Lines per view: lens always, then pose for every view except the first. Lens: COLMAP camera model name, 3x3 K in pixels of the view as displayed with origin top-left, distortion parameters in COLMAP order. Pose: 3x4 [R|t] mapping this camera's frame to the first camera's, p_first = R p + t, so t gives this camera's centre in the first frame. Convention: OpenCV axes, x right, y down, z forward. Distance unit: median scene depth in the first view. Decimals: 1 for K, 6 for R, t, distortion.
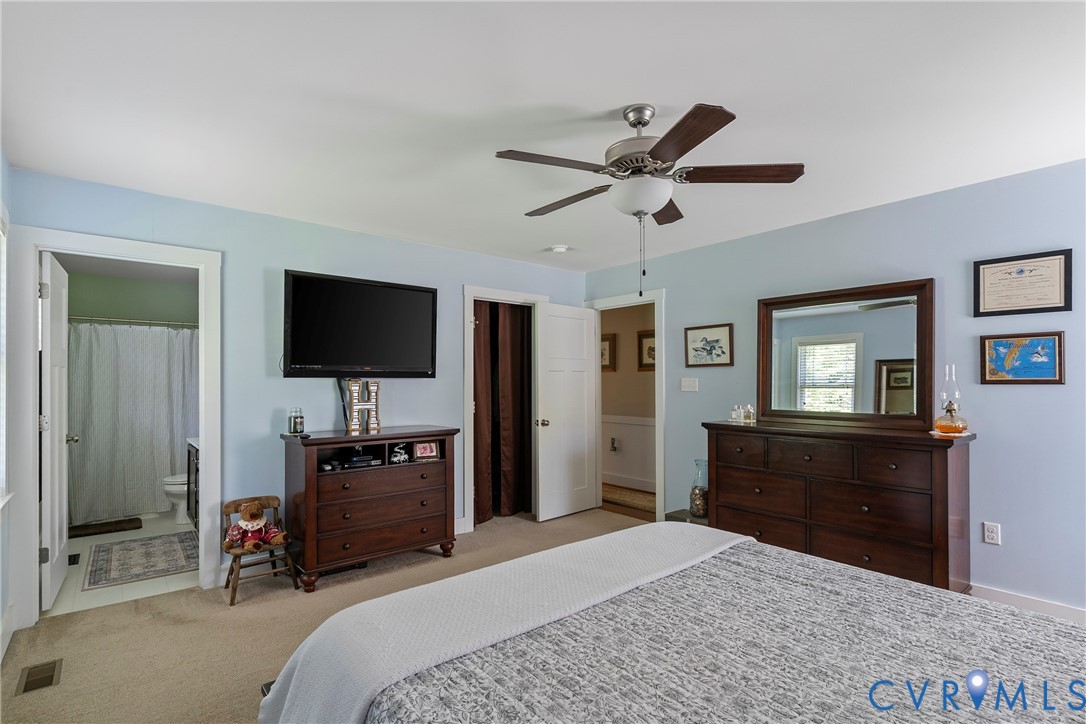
lens RADIAL K [[535.4, 0, 555.9], [0, 535.4, 378.1], [0, 0, 1]] dist [0.005299, 0.000400]
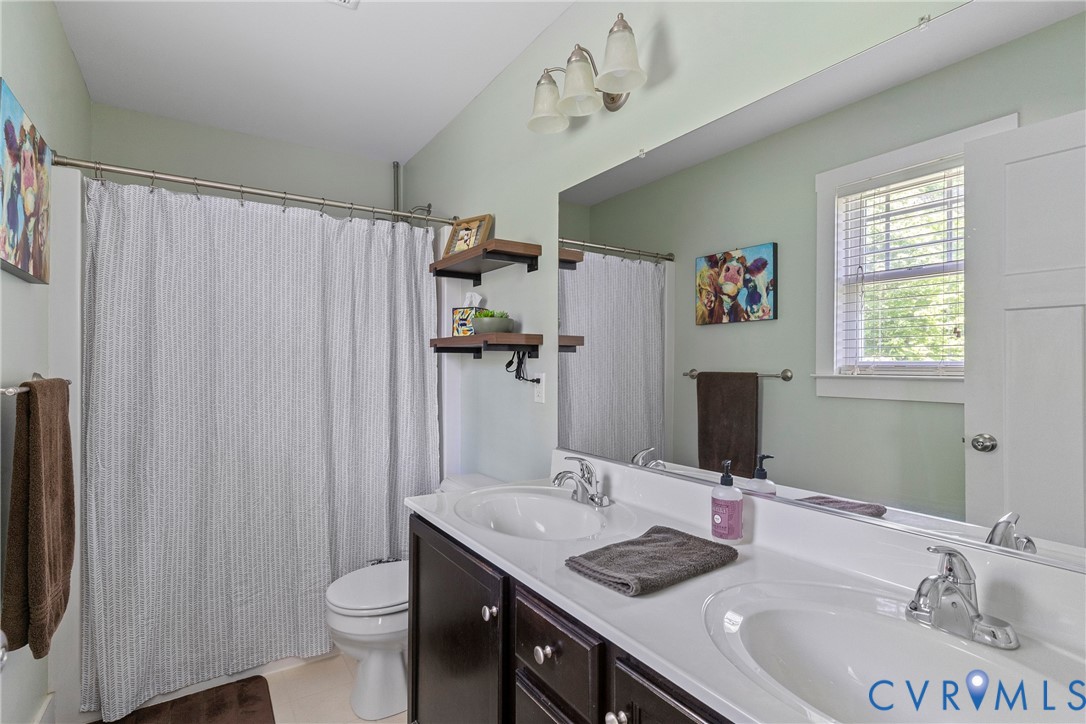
lens RADIAL K [[535.4, 0, 545.6], [0, 535.4, 364.9], [0, 0, 1]] dist [0.005299, 0.000400]
pose [[0.991640, 0.003419, -0.128986, -0.506937], [-0.002792, 0.999983, 0.005039, 0.024151], [0.129001, -0.004637, 0.991634, 0.620787]]
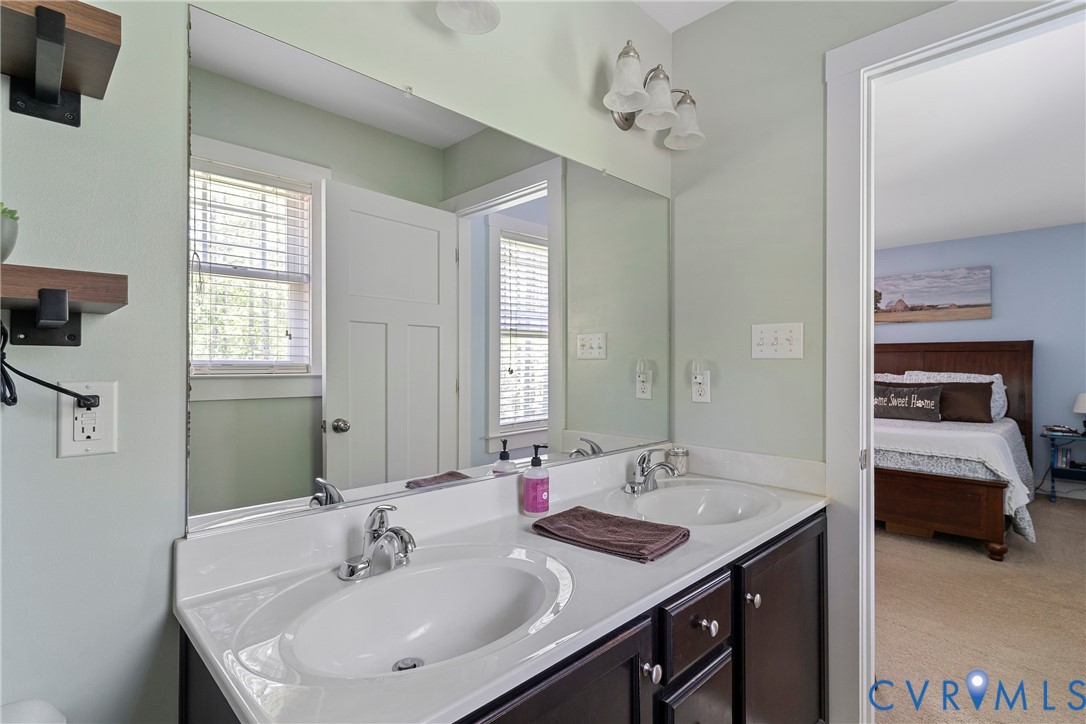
lens RADIAL K [[535.4, 0, 545.4], [0, 535.4, 357.0], [0, 0, 1]] dist [0.005299, 0.000400]
pose [[-0.072573, 0.015139, 0.997248, -0.857283], [-0.001388, 0.999882, -0.015280, 0.027859], [-0.997362, -0.002493, -0.072543, 1.029746]]
